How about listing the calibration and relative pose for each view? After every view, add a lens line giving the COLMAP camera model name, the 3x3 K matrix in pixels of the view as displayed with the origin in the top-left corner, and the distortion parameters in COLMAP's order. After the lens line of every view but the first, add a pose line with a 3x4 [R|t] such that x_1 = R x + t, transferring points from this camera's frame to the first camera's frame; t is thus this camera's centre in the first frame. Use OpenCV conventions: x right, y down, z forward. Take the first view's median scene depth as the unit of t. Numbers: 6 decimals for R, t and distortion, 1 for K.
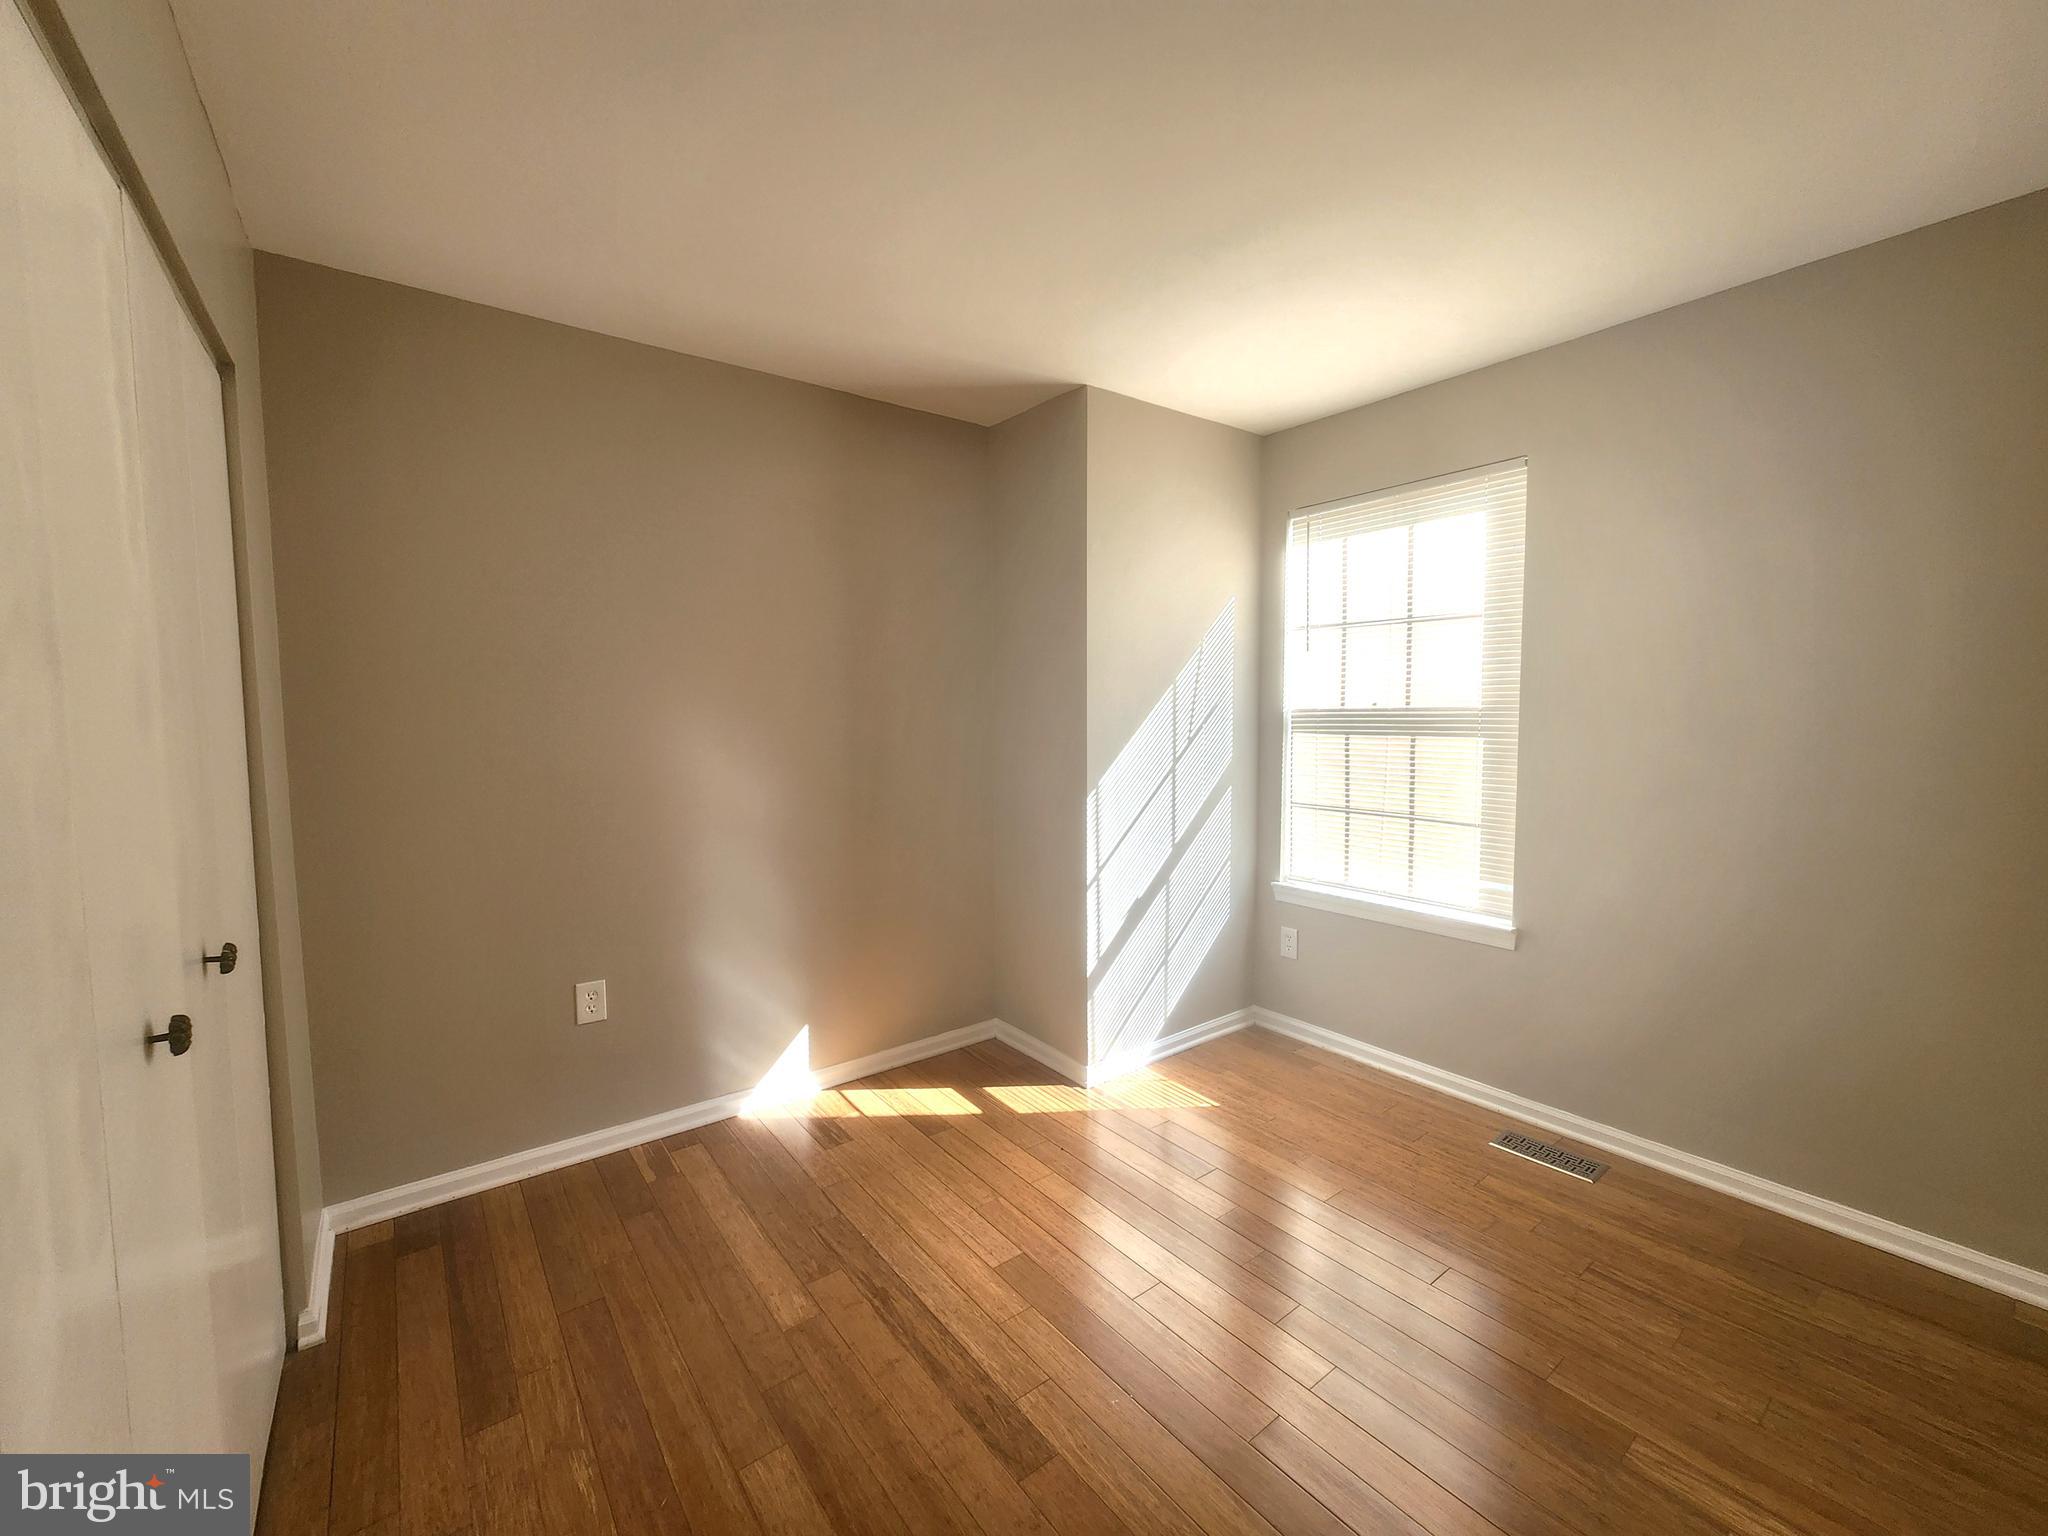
lens RADIAL K [[834.7, 0, 1033.6], [0, 834.7, 743.7], [0, 0, 1]] dist [0.001153, 0.000058]
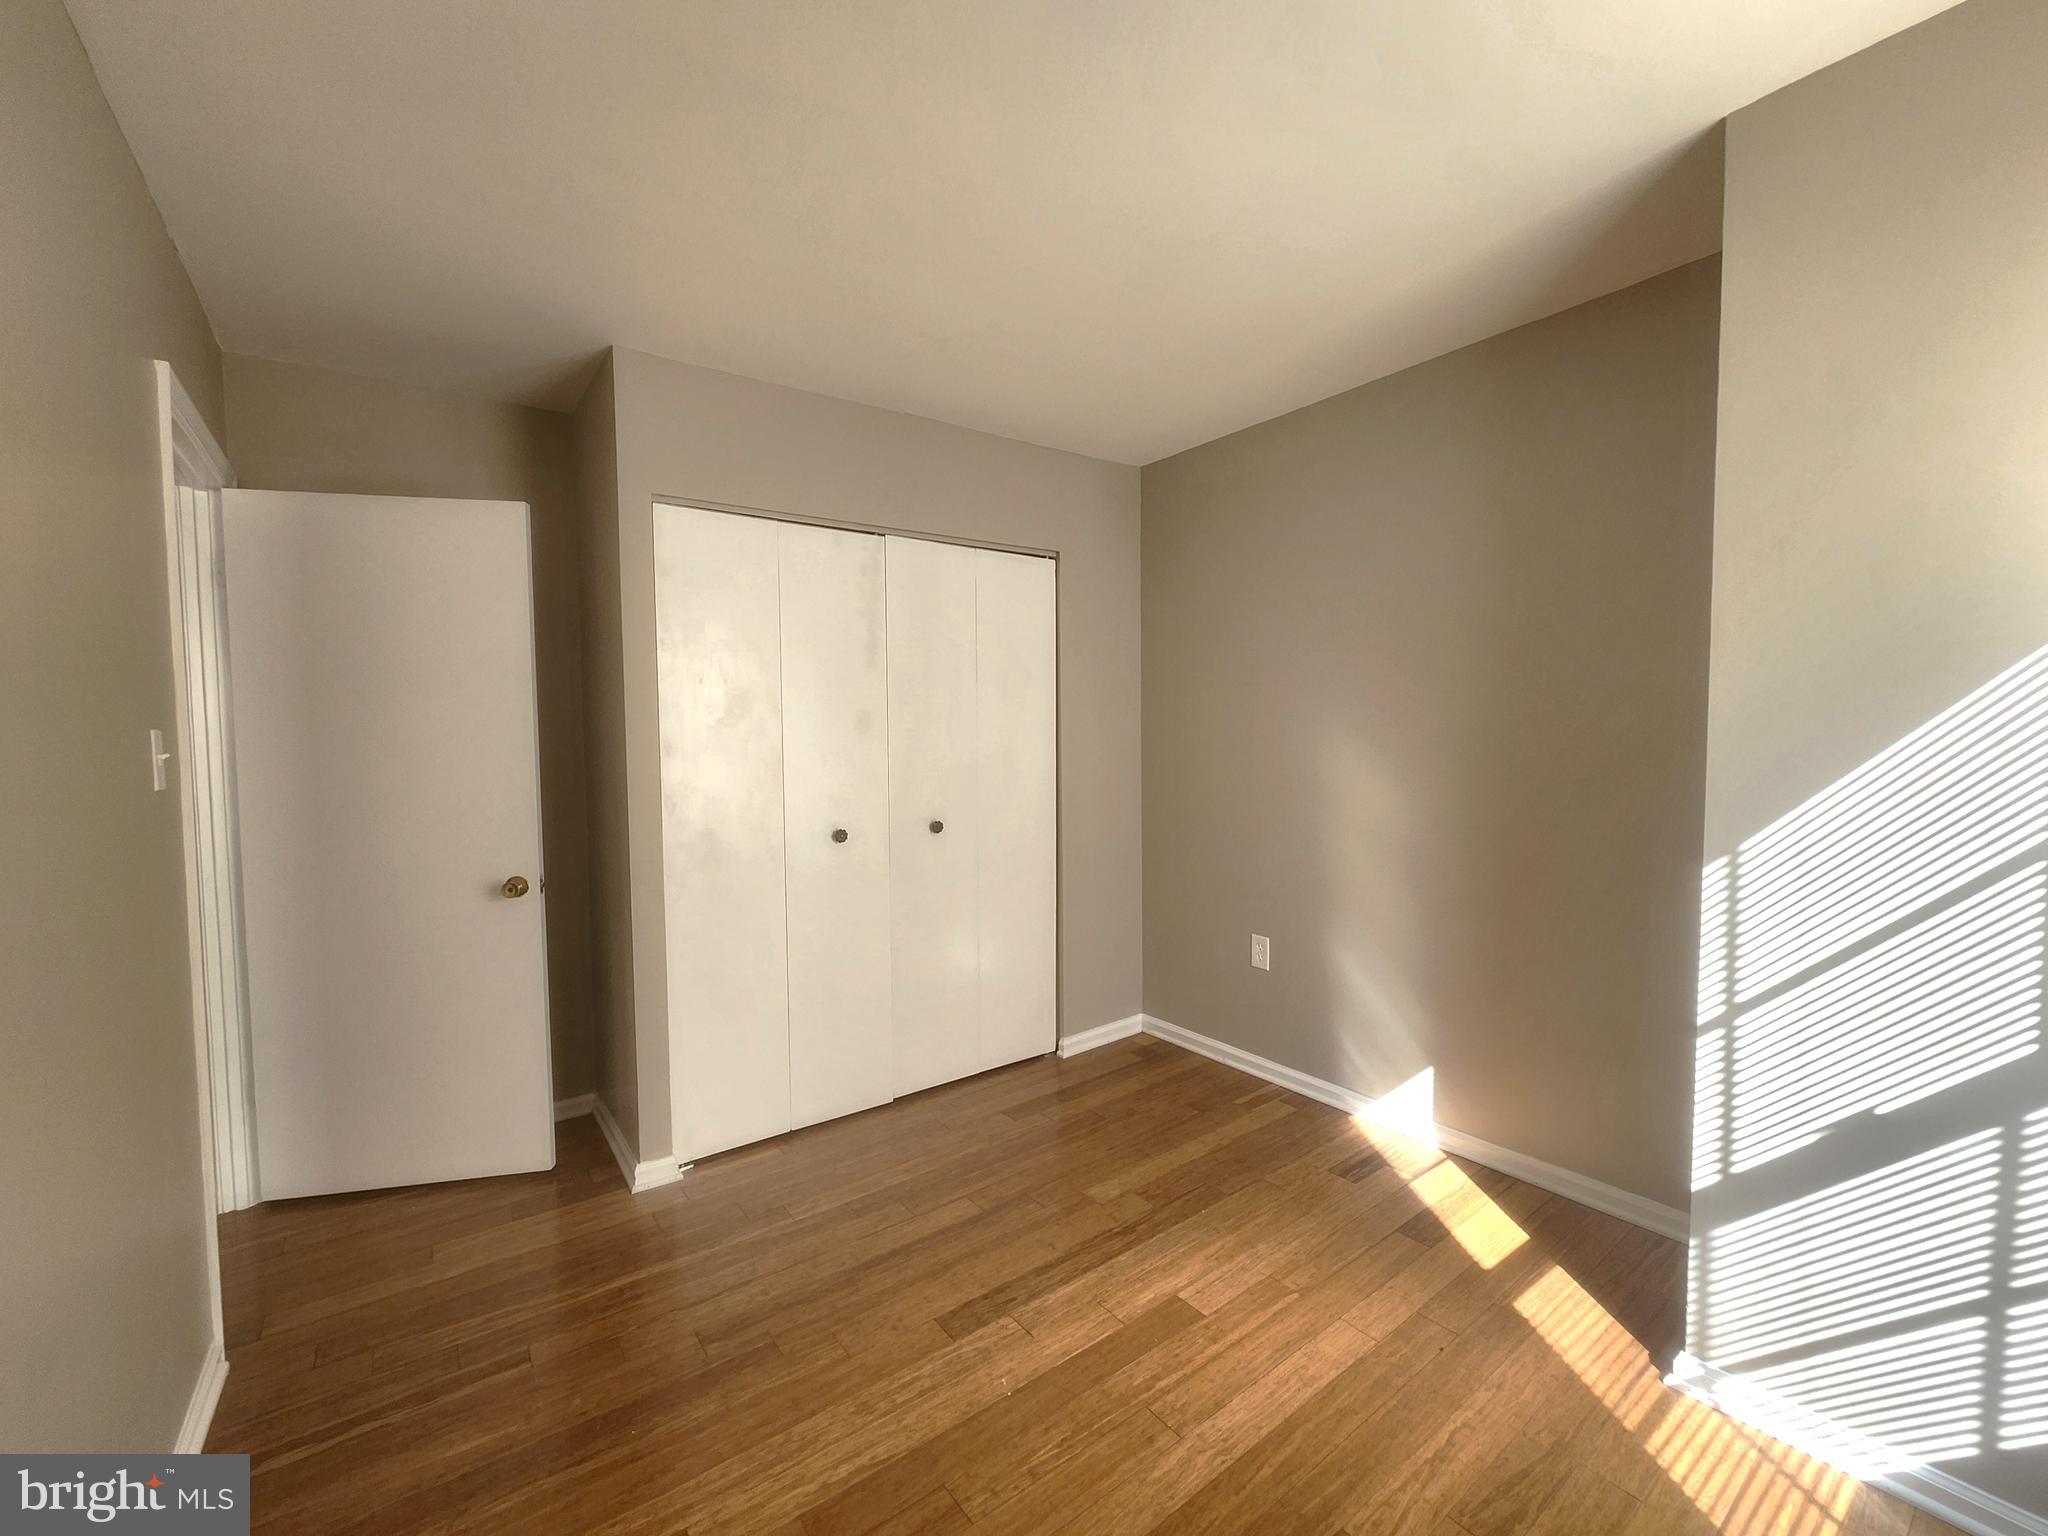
lens RADIAL K [[834.7, 0, 1033.6], [0, 834.7, 743.7], [0, 0, 1]] dist [0.001153, 0.000058]
pose [[-0.009840, 0.016943, -0.999808, 0.788384], [-0.026884, 0.999491, 0.017202, -0.019226], [0.999590, 0.027048, -0.009379, 0.717525]]
